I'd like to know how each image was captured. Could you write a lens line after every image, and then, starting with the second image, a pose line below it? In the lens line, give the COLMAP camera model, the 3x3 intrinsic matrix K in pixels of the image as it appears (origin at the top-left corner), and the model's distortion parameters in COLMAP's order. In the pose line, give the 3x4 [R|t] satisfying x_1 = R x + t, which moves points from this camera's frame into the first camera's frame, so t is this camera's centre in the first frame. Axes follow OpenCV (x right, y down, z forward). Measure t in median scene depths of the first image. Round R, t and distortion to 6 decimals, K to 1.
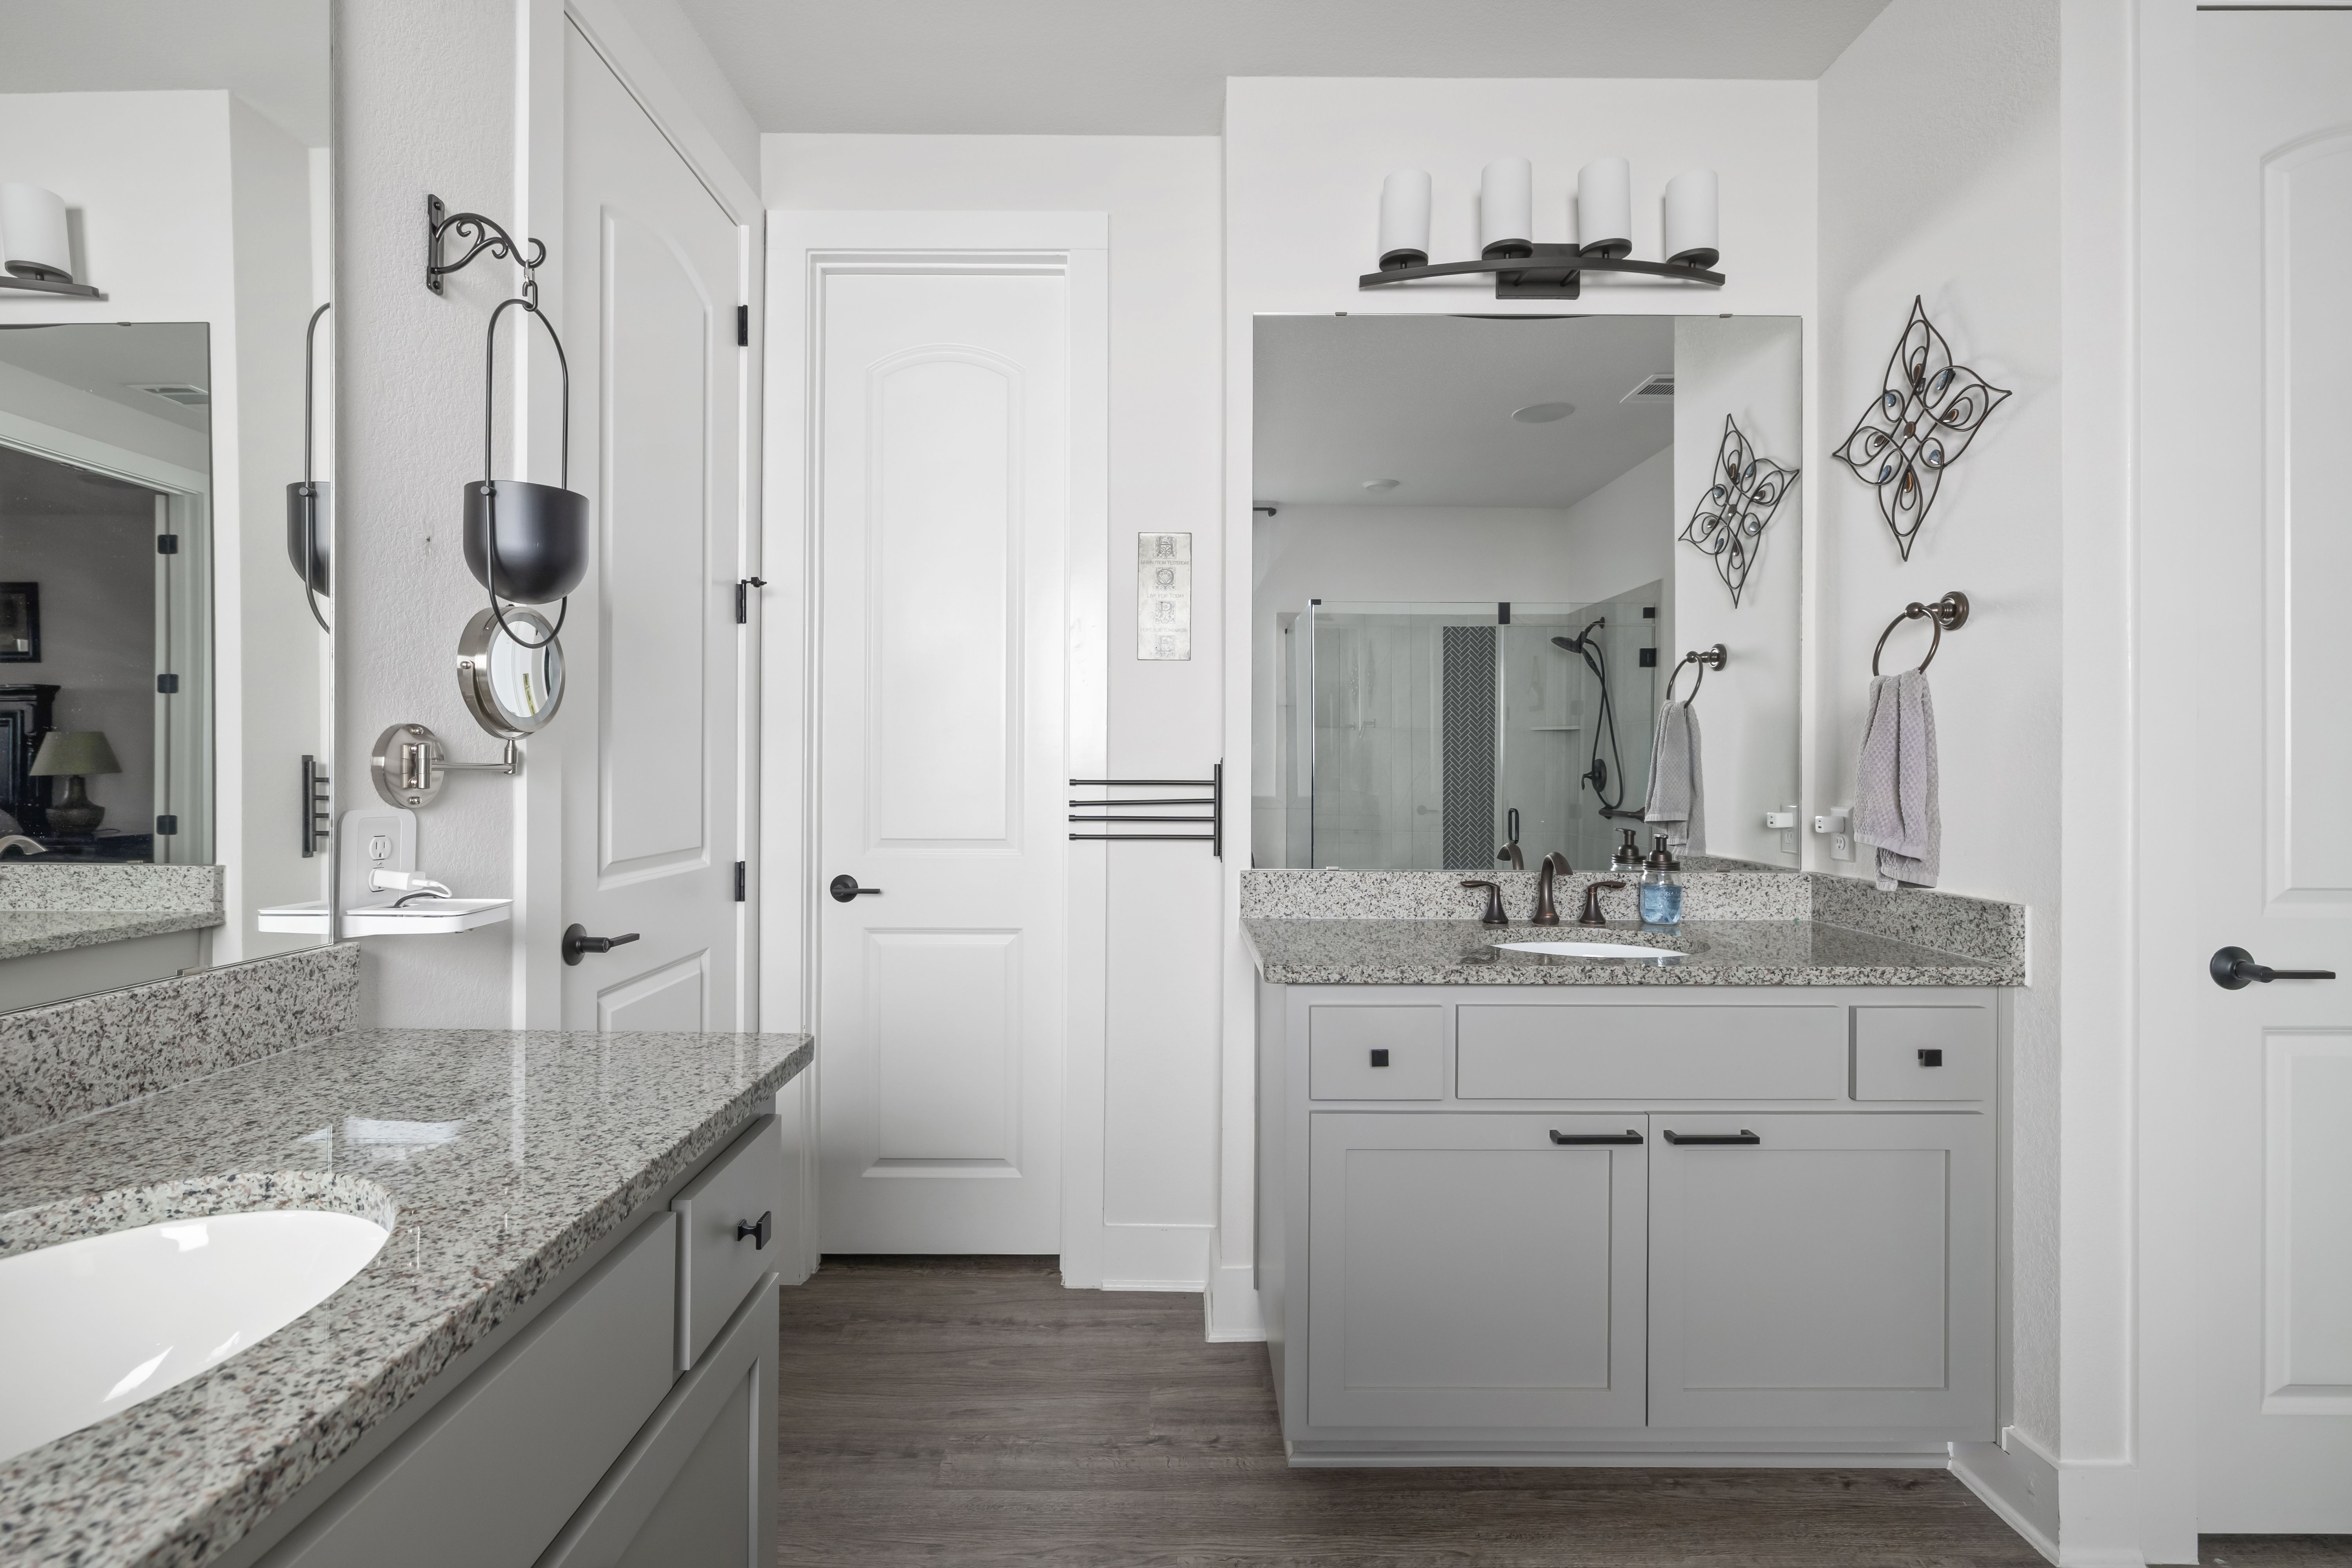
lens RADIAL K [[1034.7, 0, 1177.9], [0, 1034.7, 772.9], [0, 0, 1]] dist [-0.010110, -0.000223]
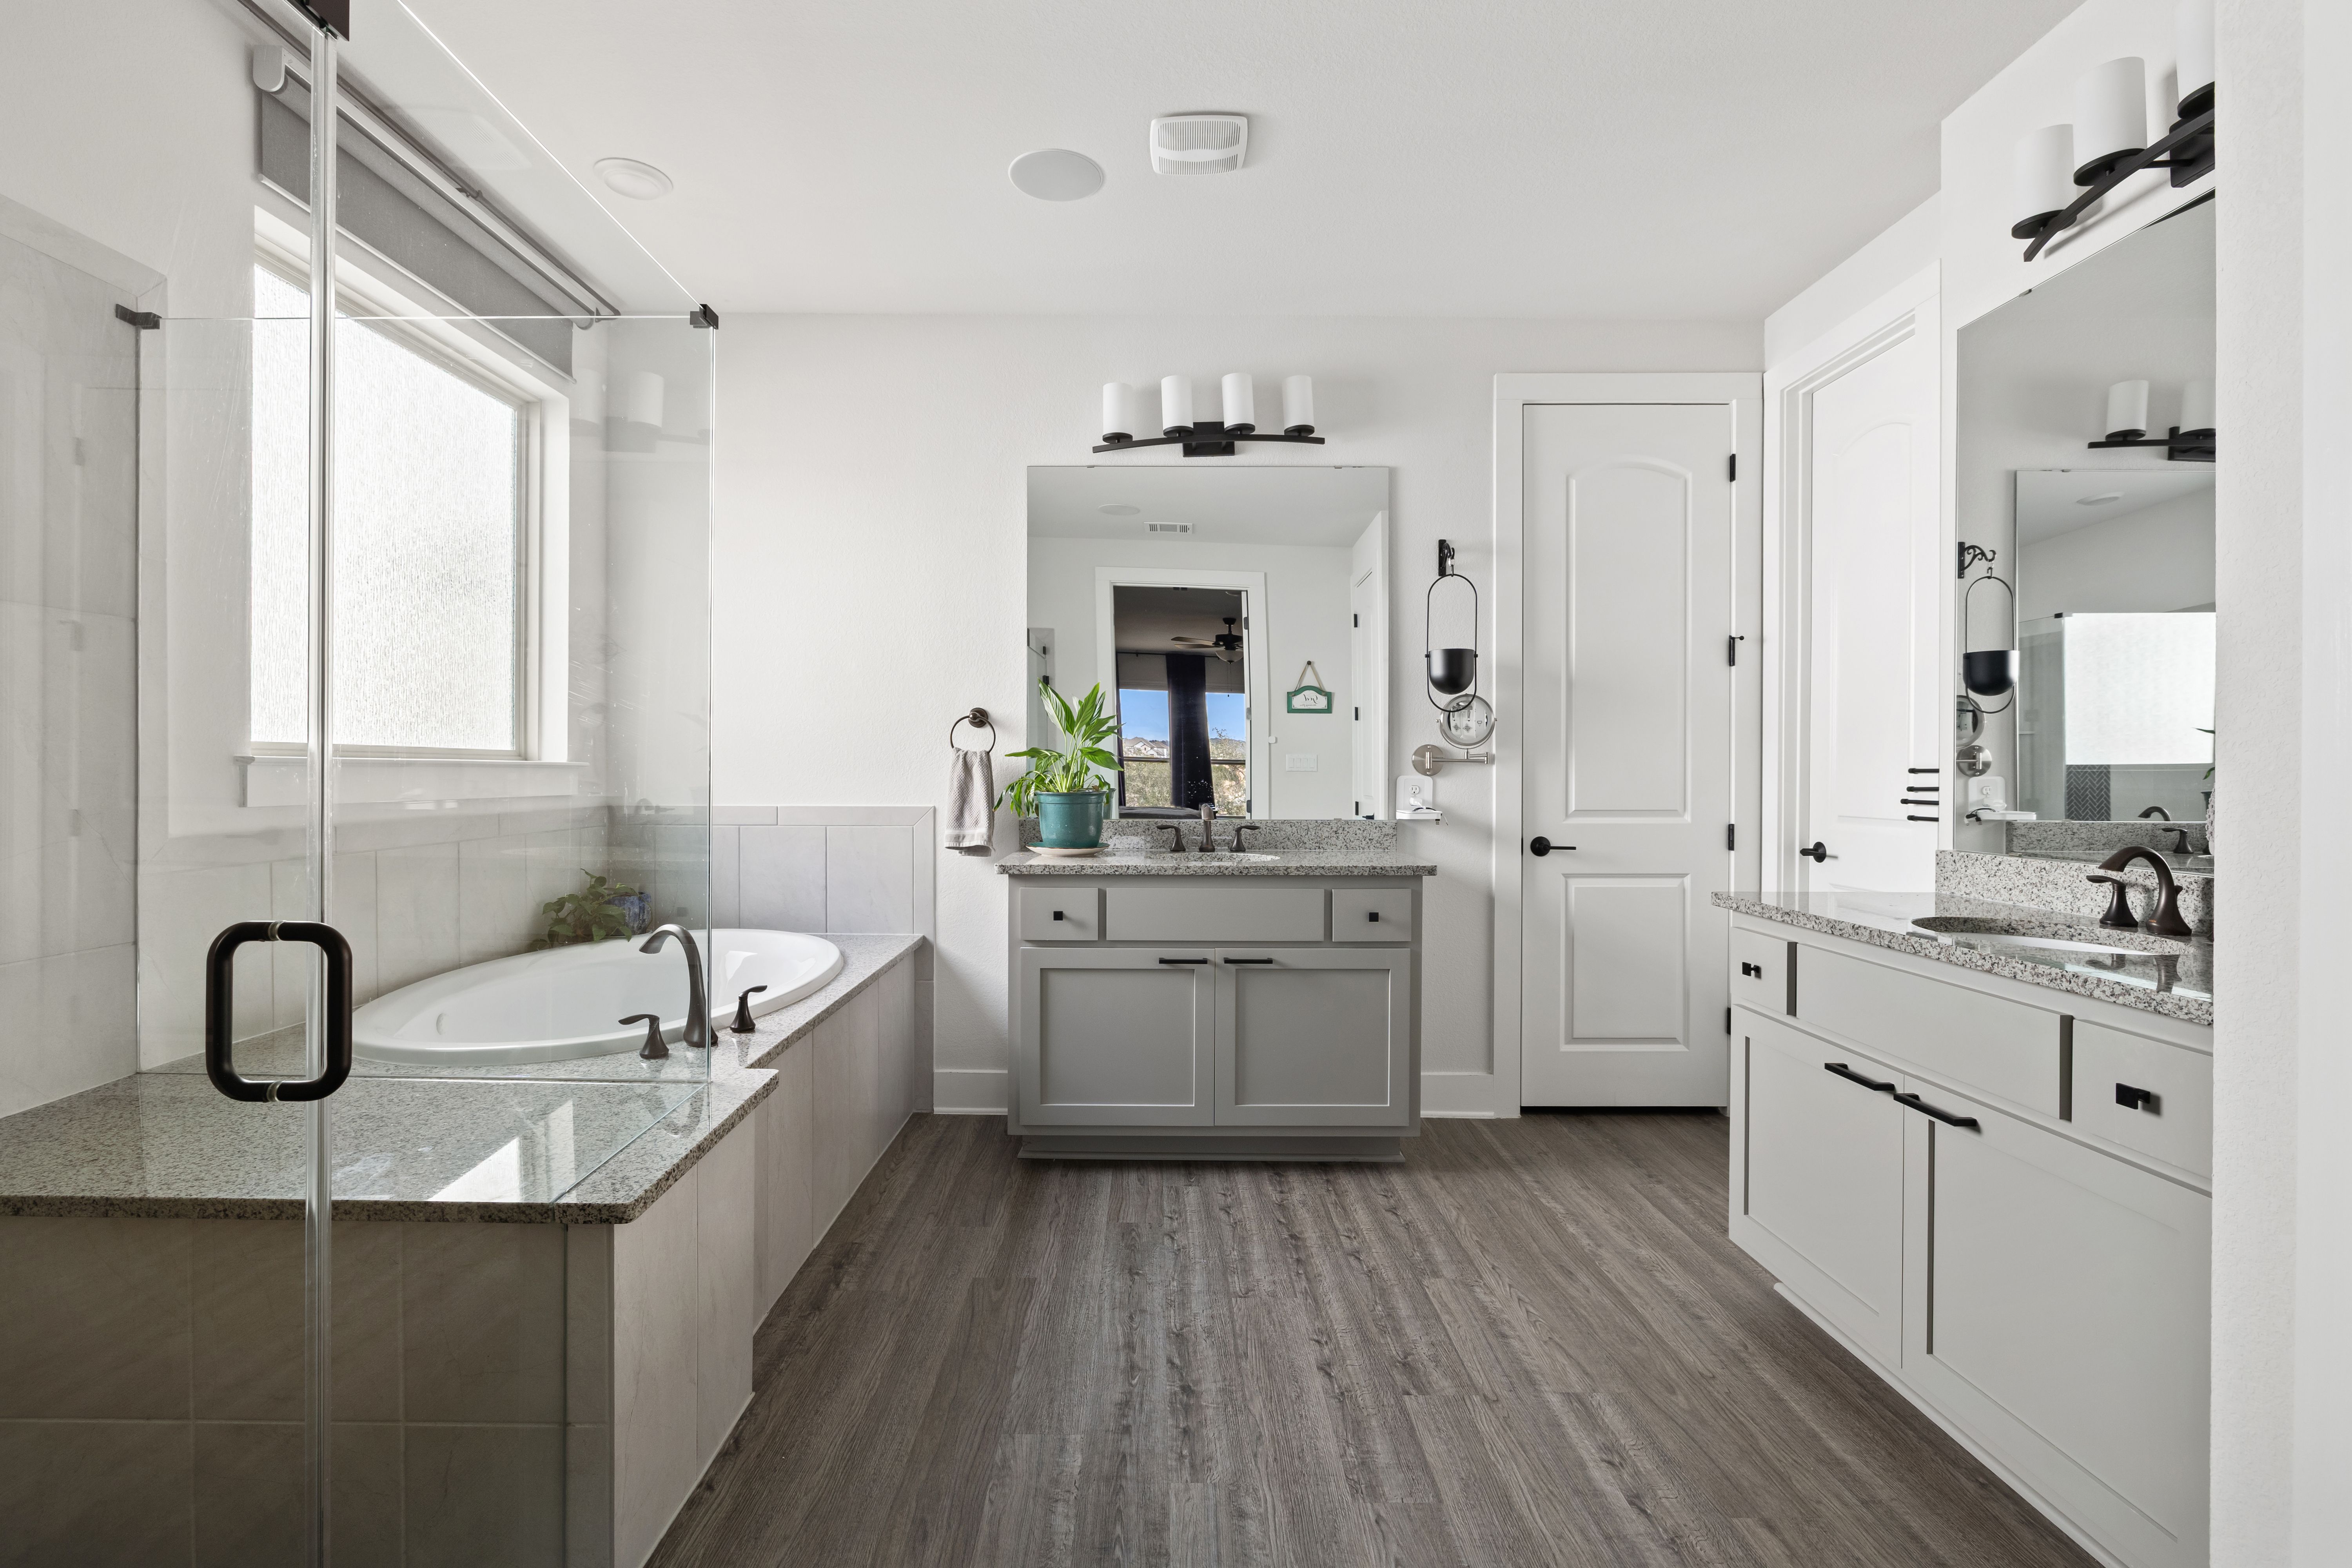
lens RADIAL K [[1034.7, 0, 1172.3], [0, 1034.7, 773.4], [0, 0, 1]] dist [-0.010110, -0.000223]
pose [[0.017244, -0.000407, -0.999851, 1.465712], [-0.006349, 0.999980, -0.000517, 0.025332], [0.999831, 0.006357, 0.017241, 0.215880]]
